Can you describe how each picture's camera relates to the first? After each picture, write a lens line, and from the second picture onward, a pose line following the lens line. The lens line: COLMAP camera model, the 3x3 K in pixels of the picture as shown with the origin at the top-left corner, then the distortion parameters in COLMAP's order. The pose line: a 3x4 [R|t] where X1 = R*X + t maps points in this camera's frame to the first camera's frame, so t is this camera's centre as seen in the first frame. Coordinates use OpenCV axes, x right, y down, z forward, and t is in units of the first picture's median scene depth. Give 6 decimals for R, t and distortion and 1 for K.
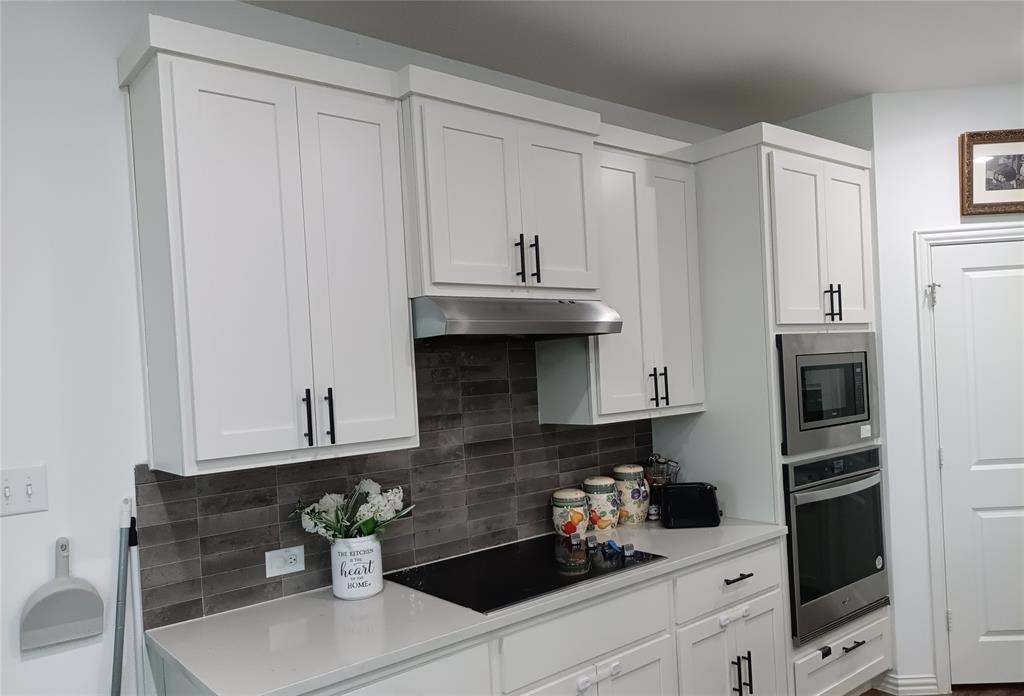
lens RADIAL K [[755.0, 0, 507.3], [0, 755.0, 384.9], [0, 0, 1]] dist [0.060663, -0.054765]
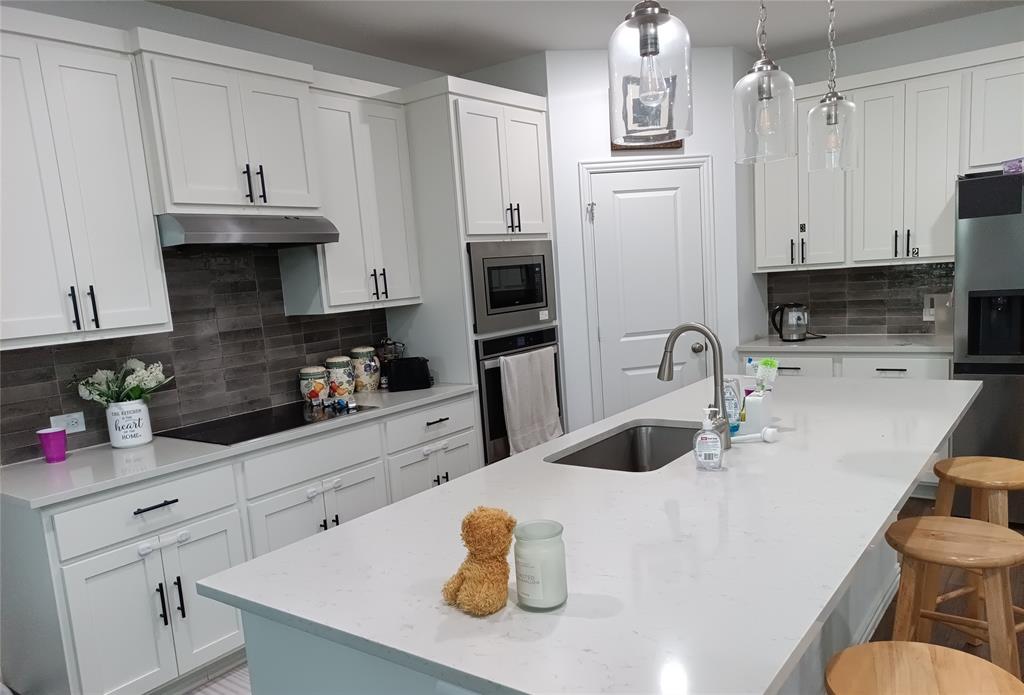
lens RADIAL K [[755.0, 0, 507.3], [0, 755.0, 384.4], [0, 0, 1]] dist [0.060663, -0.054765]
pose [[0.972463, -0.053771, 0.226770, 0.117000], [0.027488, 0.992691, 0.117508, 0.028333], [-0.231432, -0.108039, 0.966834, -0.346890]]
